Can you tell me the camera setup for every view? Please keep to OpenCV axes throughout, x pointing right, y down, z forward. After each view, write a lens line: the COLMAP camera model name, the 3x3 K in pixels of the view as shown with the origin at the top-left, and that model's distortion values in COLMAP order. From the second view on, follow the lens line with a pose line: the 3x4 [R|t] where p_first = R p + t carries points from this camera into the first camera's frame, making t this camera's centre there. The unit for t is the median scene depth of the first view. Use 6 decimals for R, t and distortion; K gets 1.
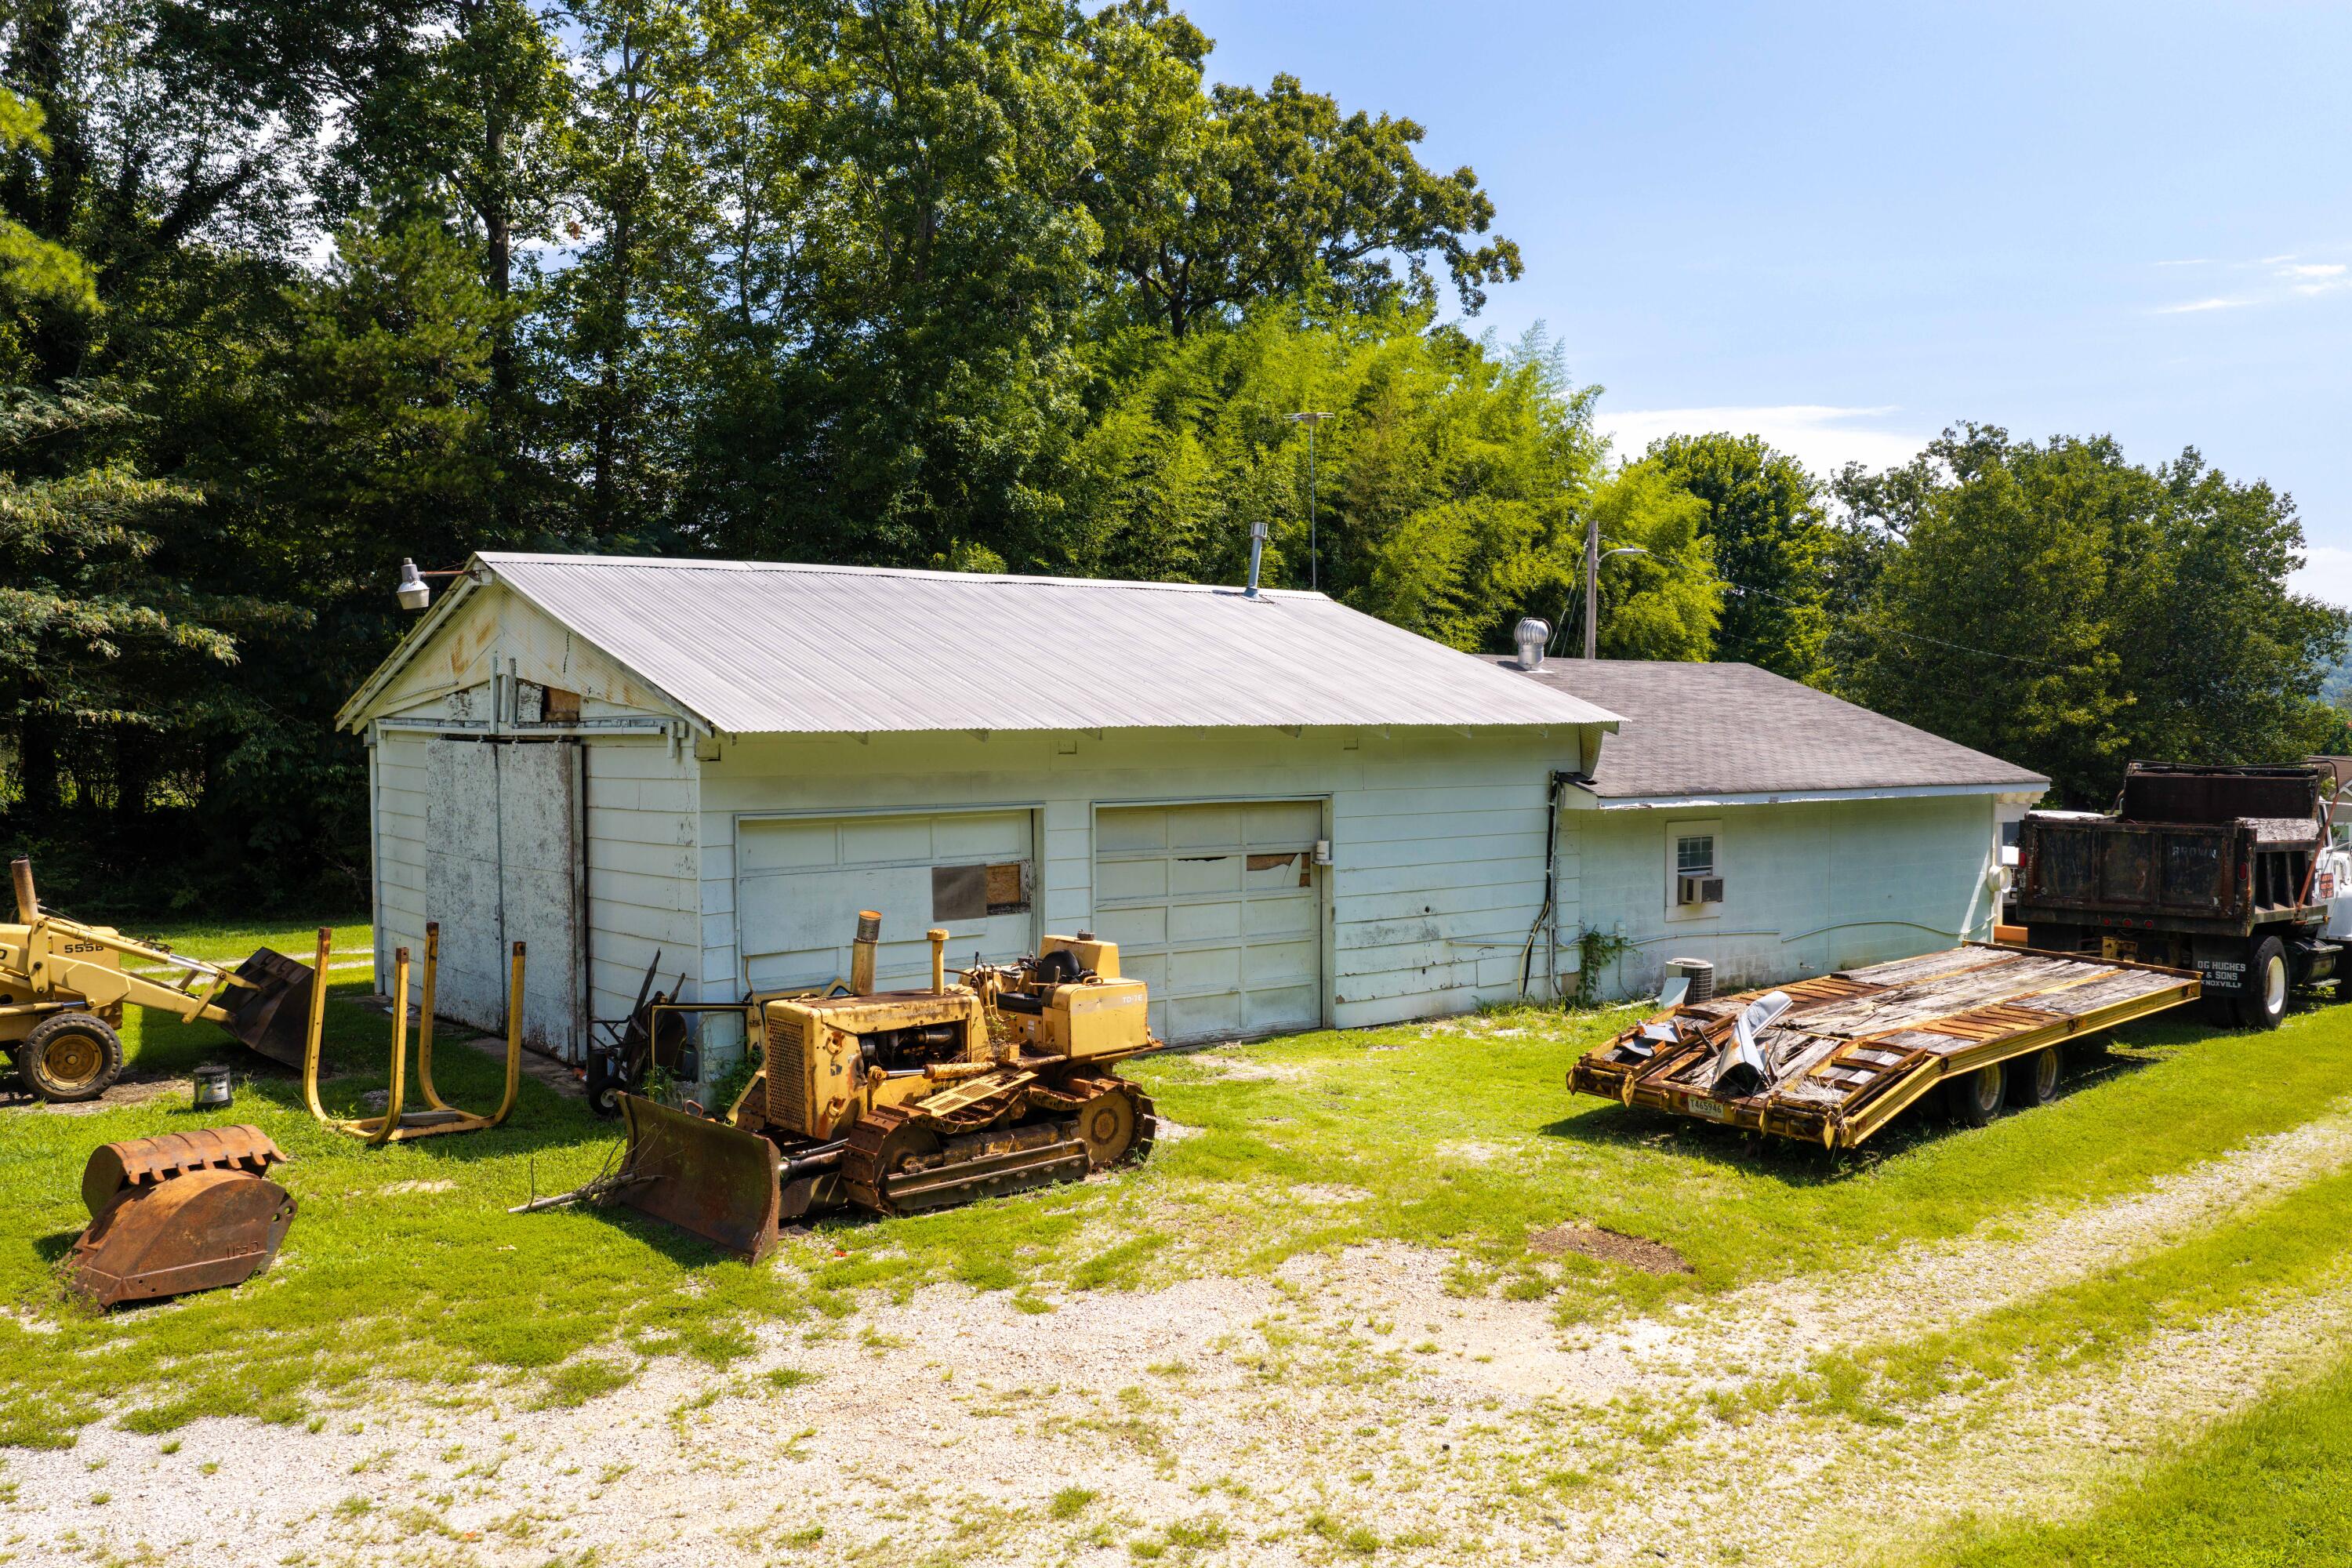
lens RADIAL K [[1904.5, 0, 1181.8], [0, 1904.5, 783.6], [0, 0, 1]] dist [0.006920, -0.001505]
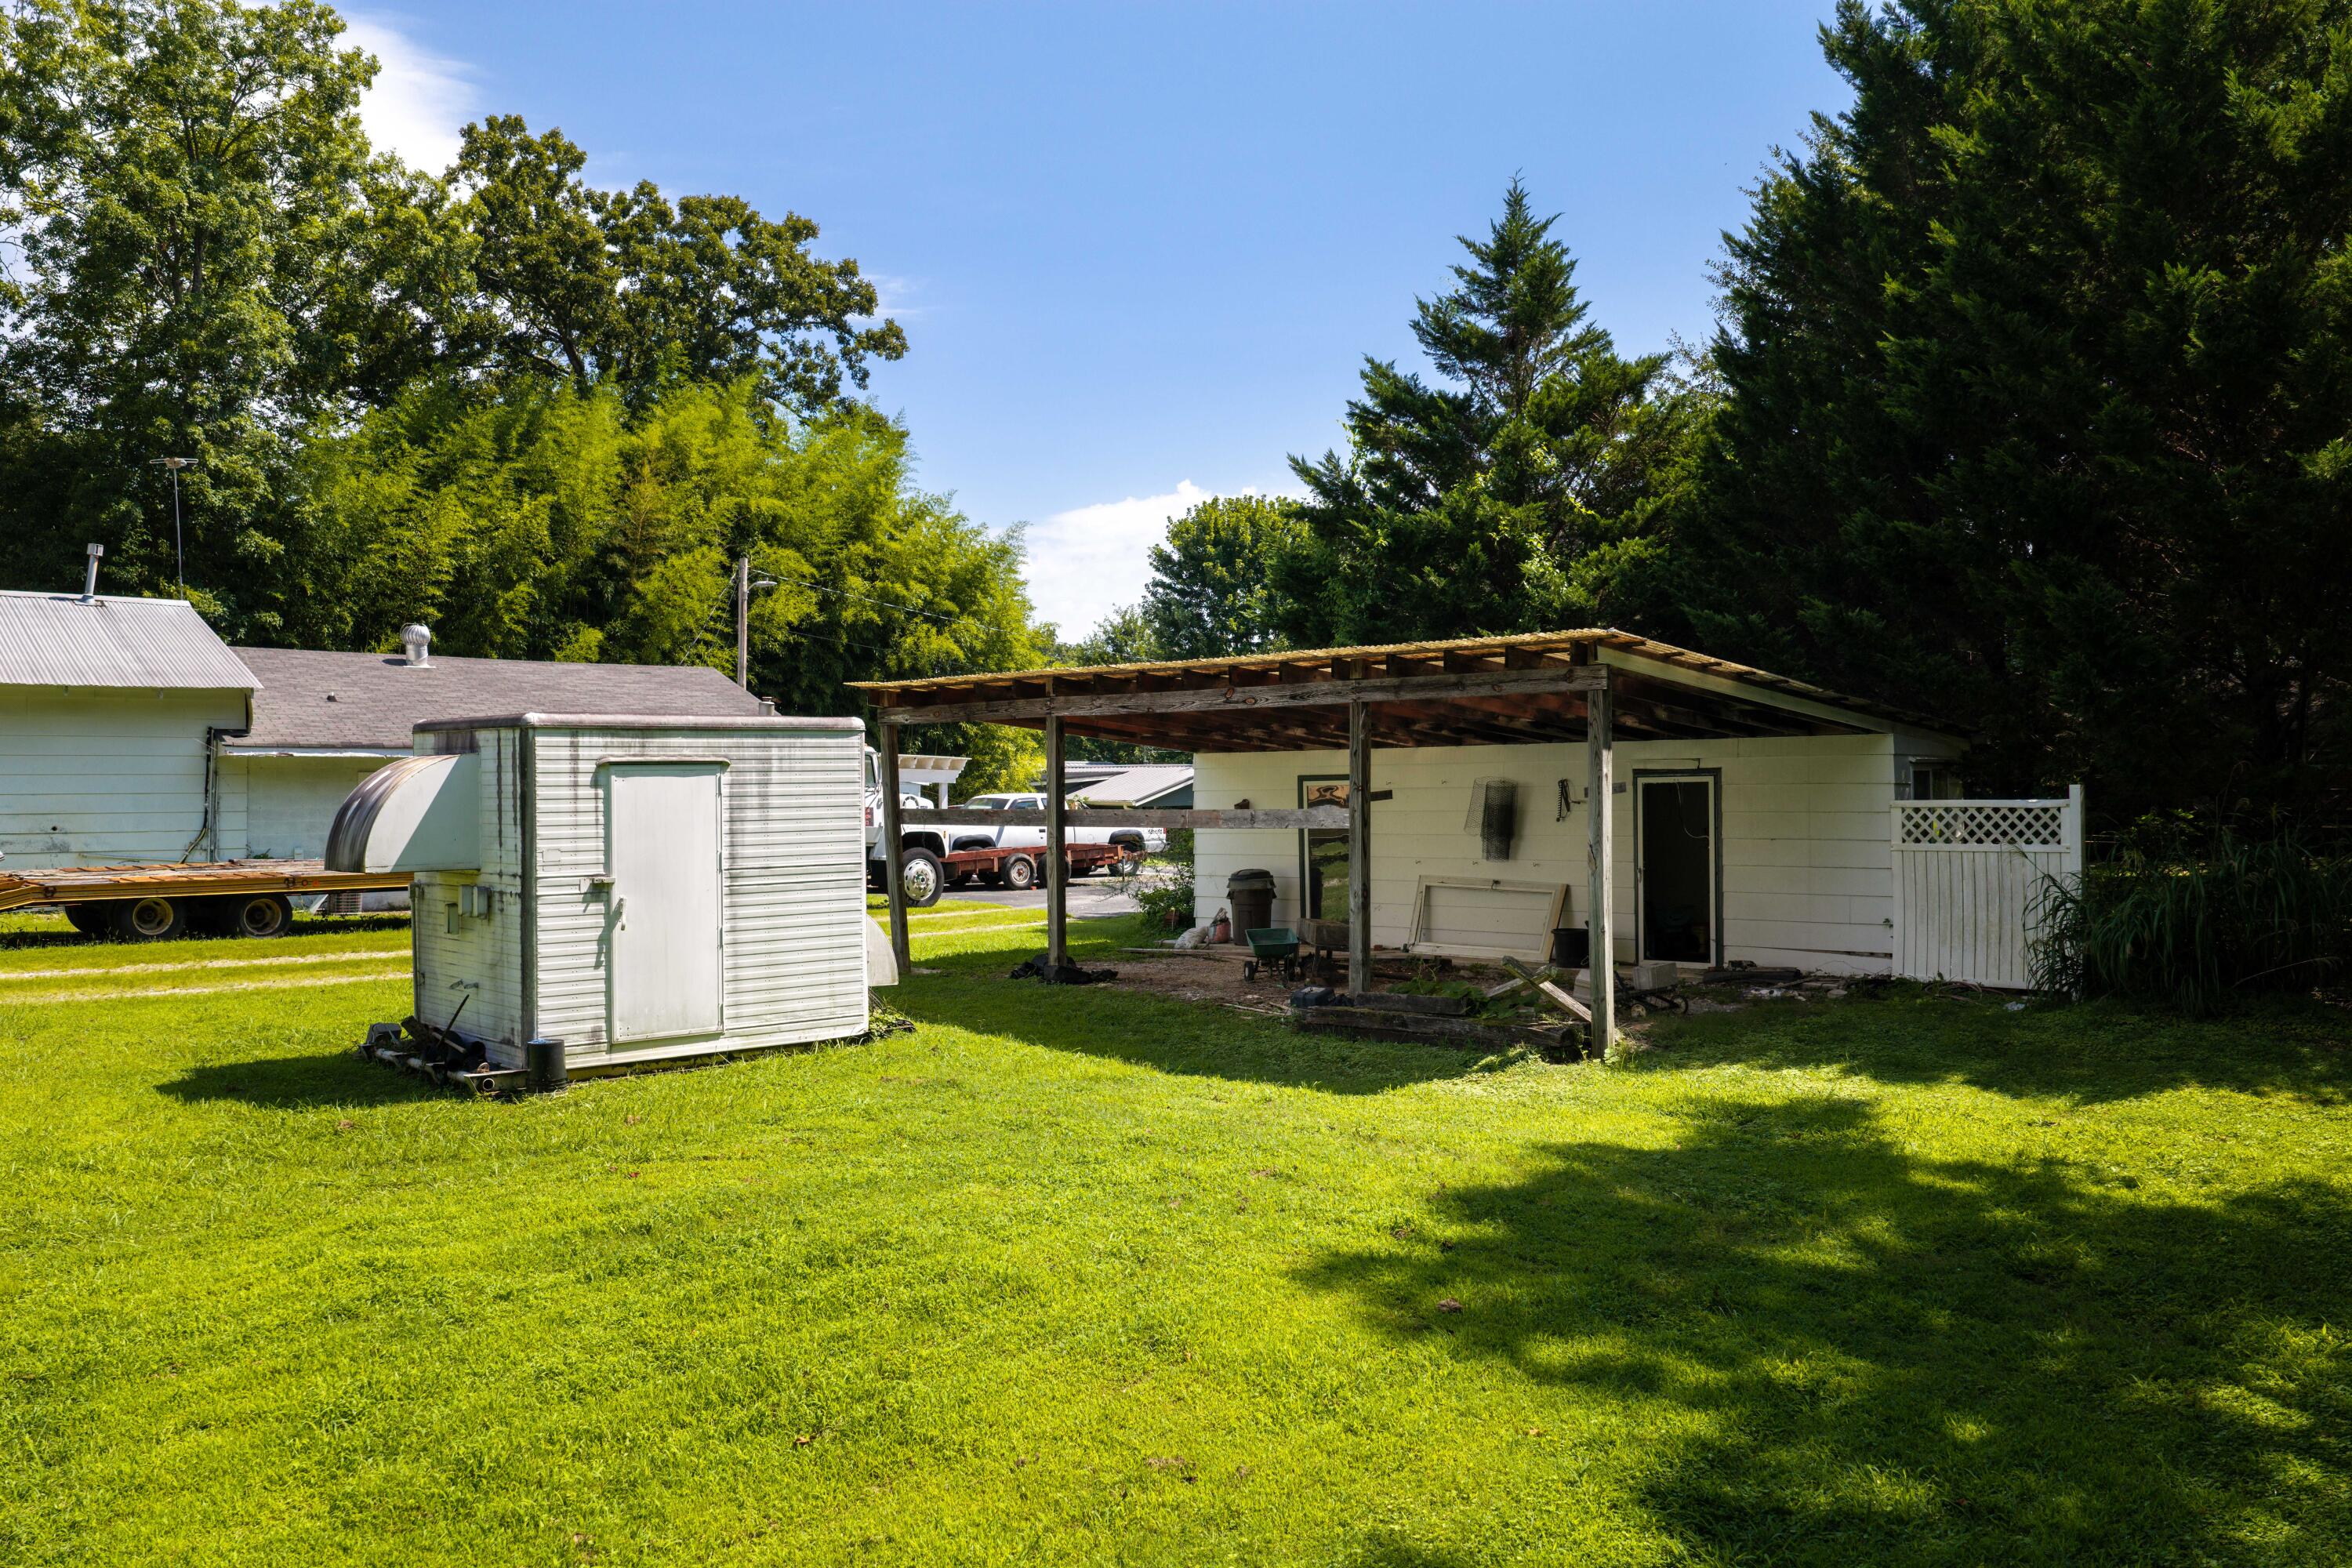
lens RADIAL K [[1904.5, 0, 1169.9], [0, 1904.5, 785.7], [0, 0, 1]] dist [0.006920, -0.001505]
pose [[0.999813, -0.008674, -0.017255, 0.438119], [0.007935, 0.999068, -0.042433, 0.047242], [0.017607, 0.042288, 0.998950, -0.138763]]
